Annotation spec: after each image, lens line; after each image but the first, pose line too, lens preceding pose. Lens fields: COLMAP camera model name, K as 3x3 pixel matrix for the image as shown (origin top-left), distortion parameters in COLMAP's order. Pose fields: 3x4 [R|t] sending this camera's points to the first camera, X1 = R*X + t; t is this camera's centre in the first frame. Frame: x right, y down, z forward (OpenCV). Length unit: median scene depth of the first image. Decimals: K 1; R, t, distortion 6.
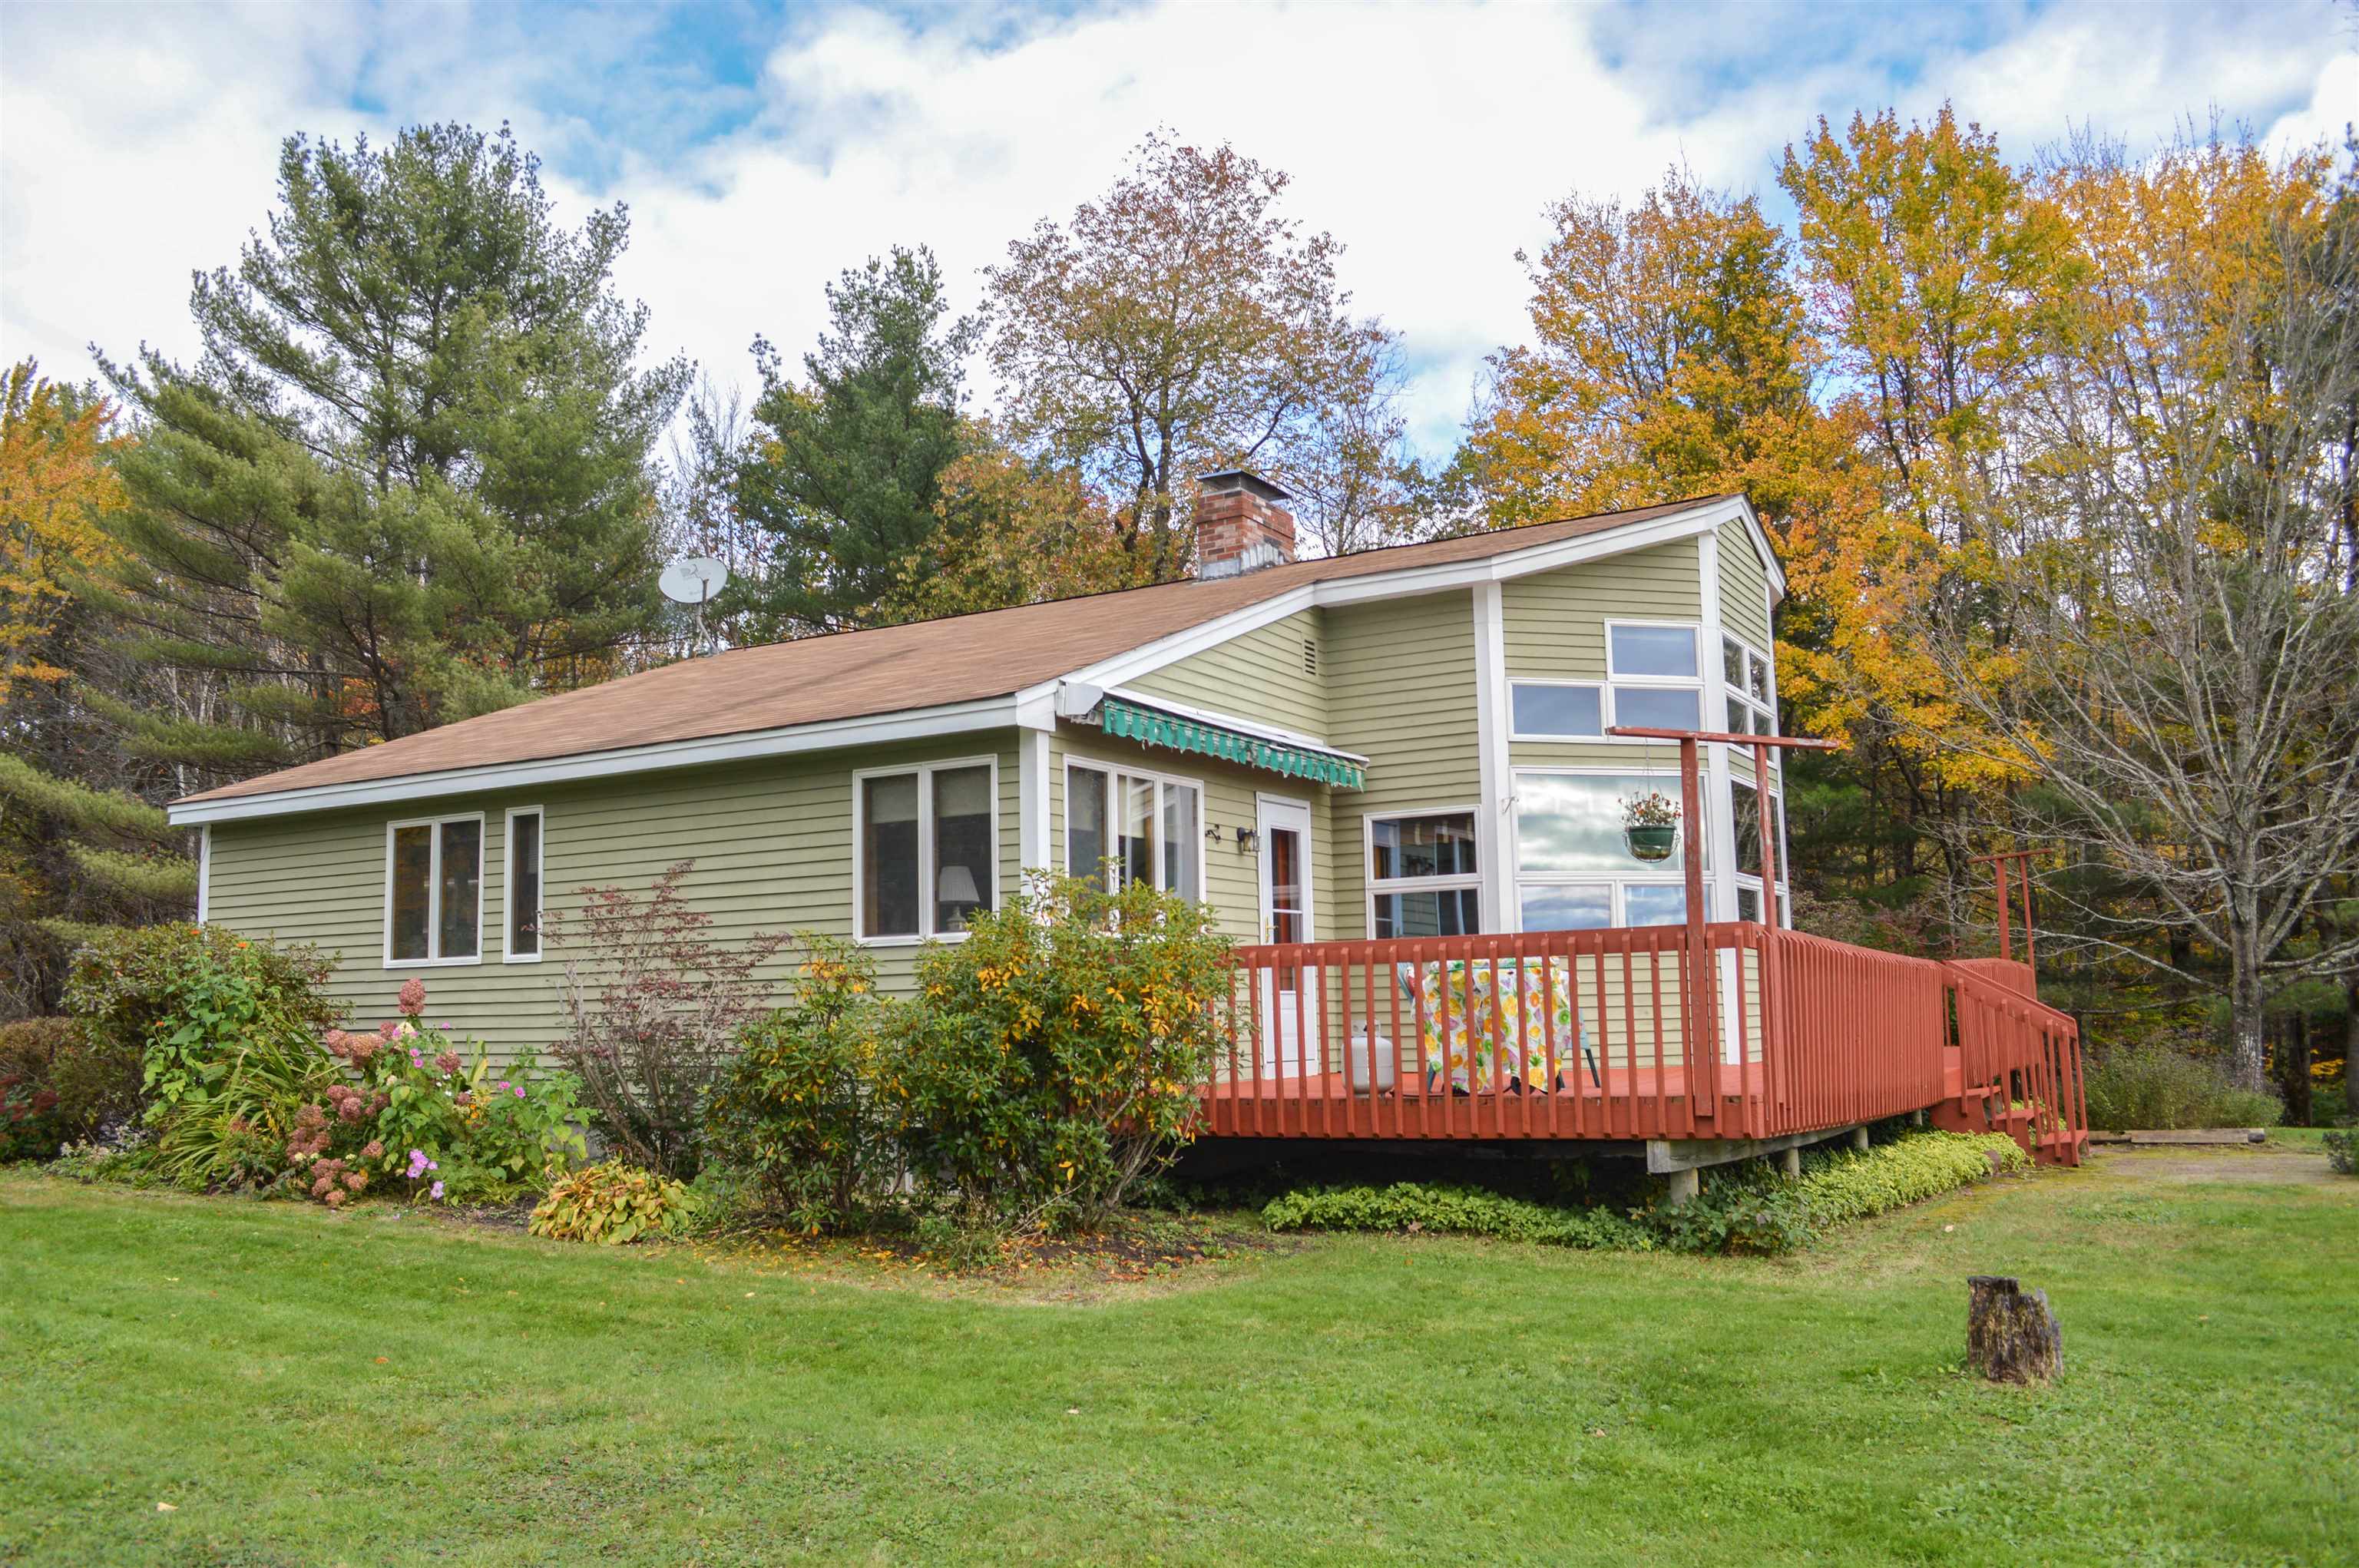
lens RADIAL K [[1907.2, 0, 1179.5], [0, 1907.2, 784.0], [0, 0, 1]] dist [-0.024689, -0.110011]
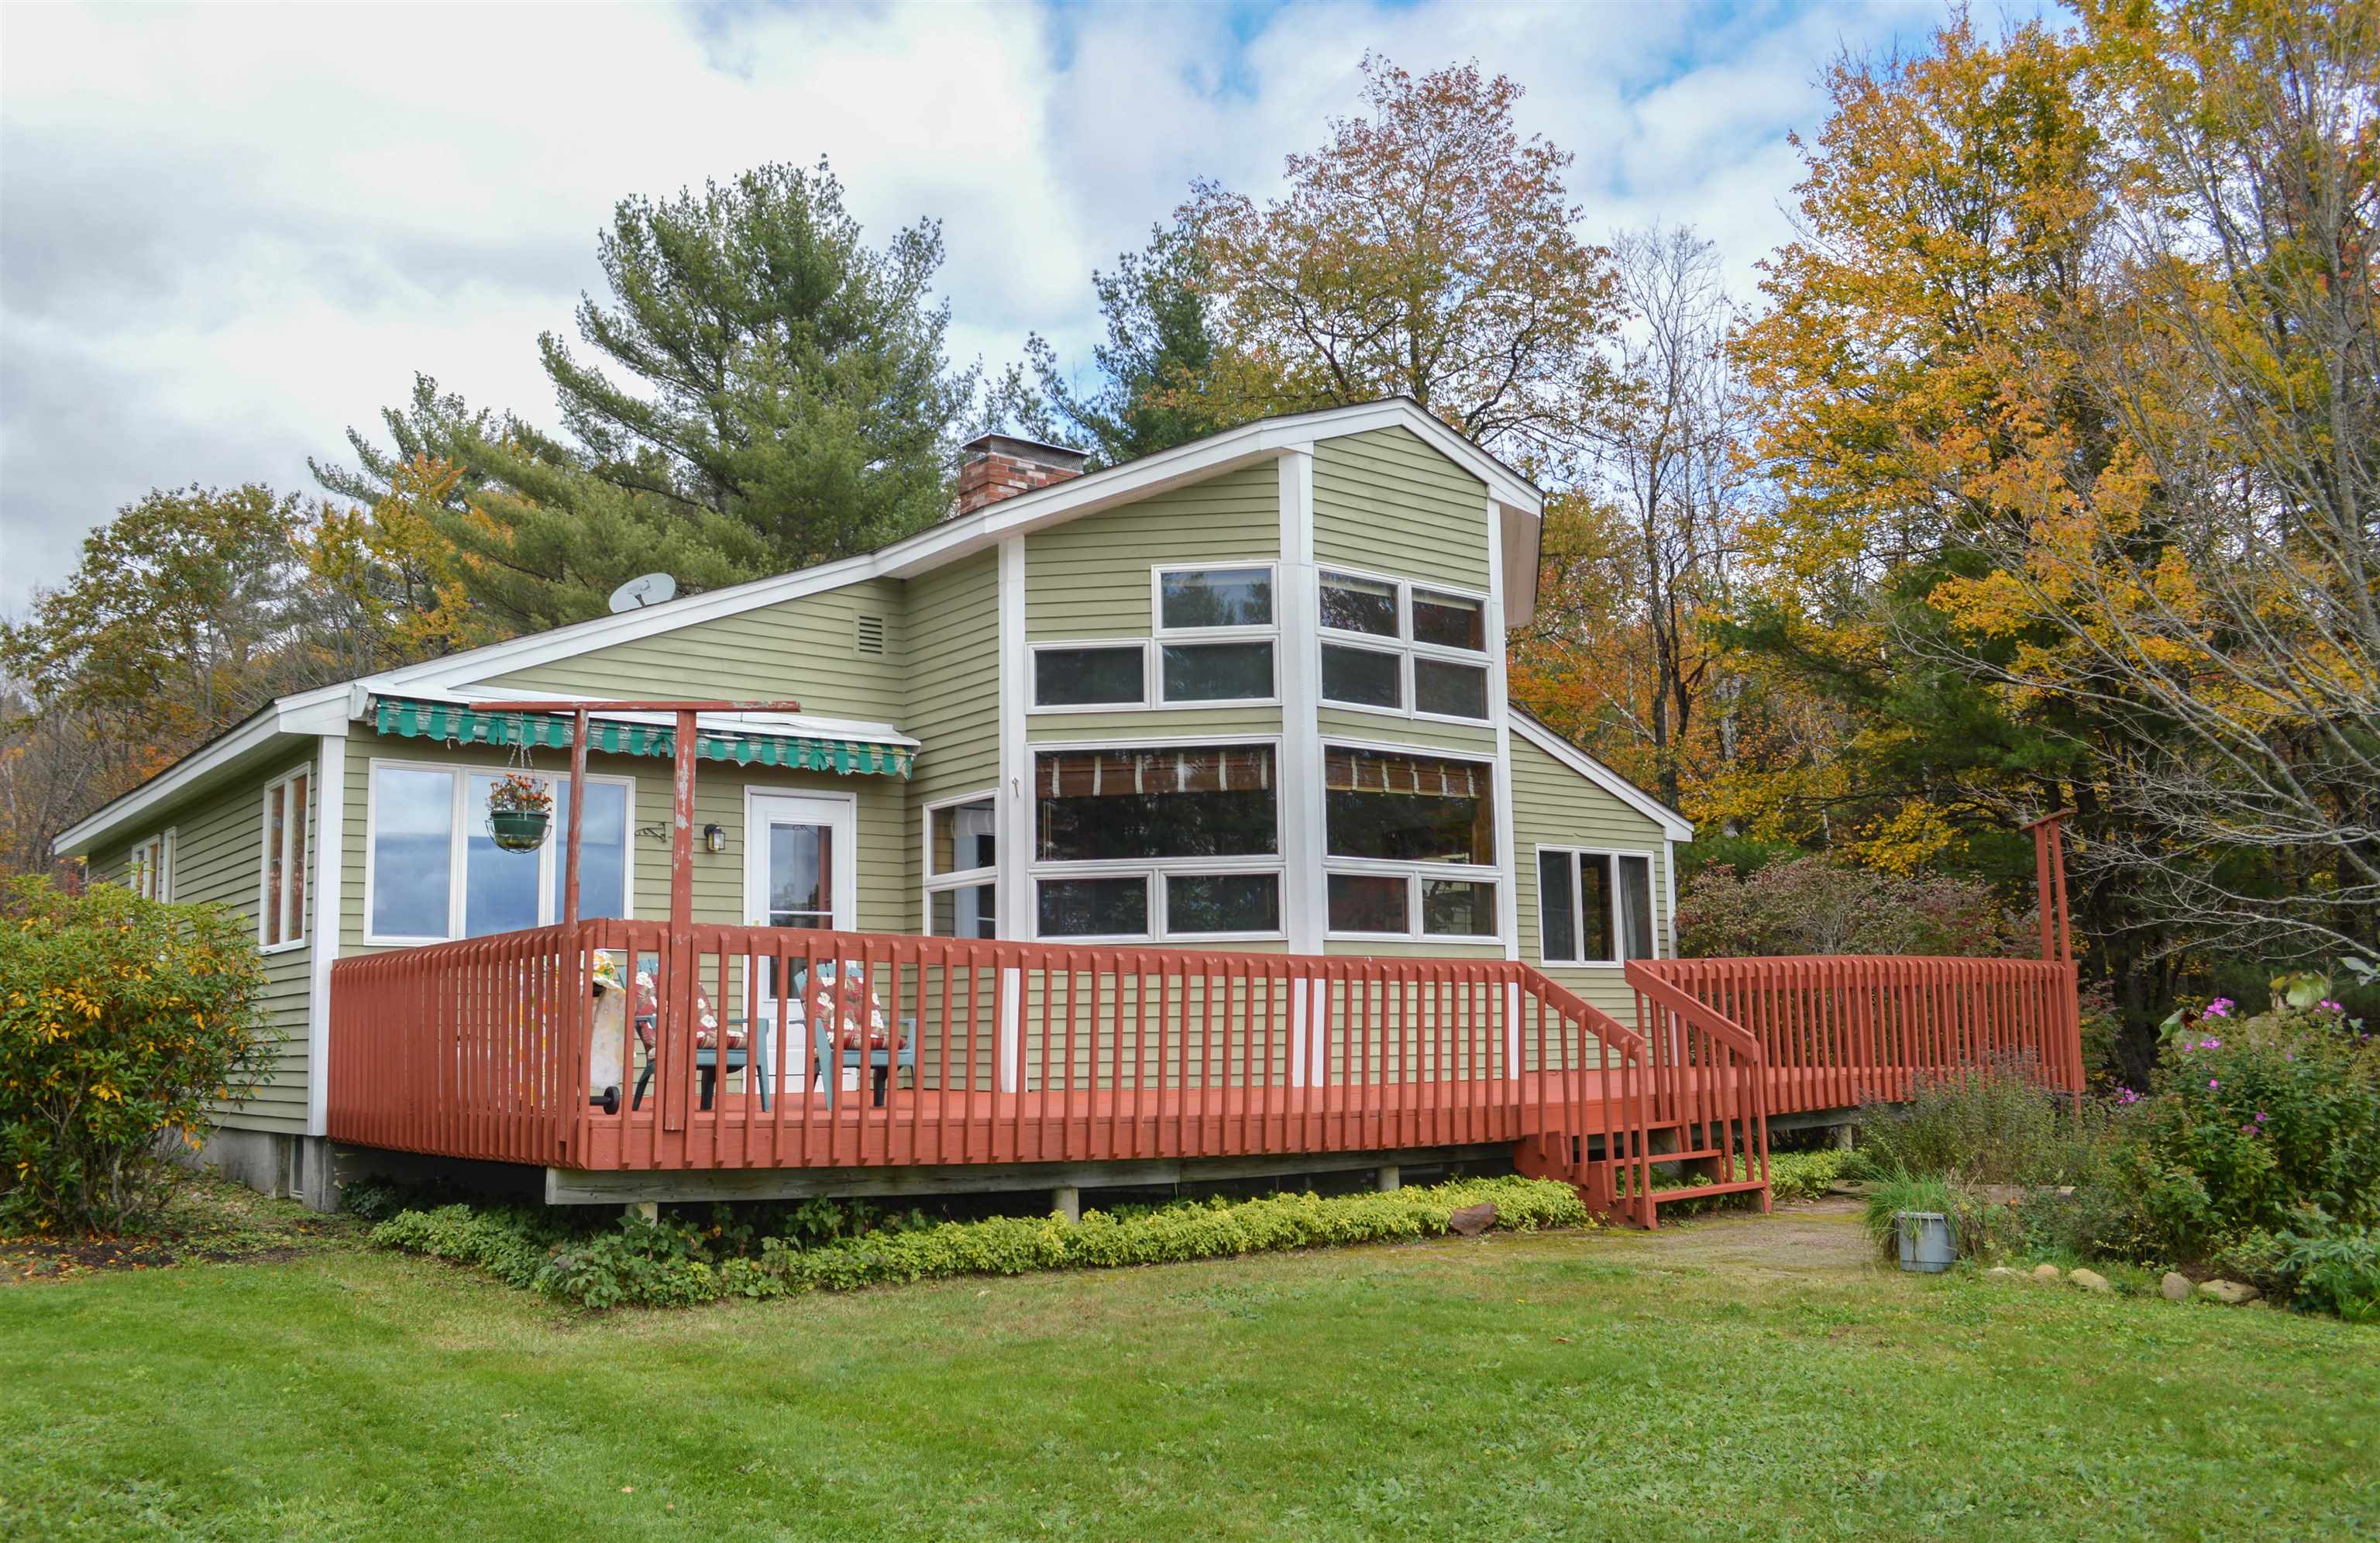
lens RADIAL K [[2011.1, 0, 1190.0], [0, 2011.1, 771.5], [0, 0, 1]] dist [-0.081345, -0.004587]
pose [[0.930568, -0.044215, -0.363438, 0.547312], [0.042471, 0.999016, -0.012793, 0.017507], [0.363646, -0.003531, 0.931530, 0.156398]]
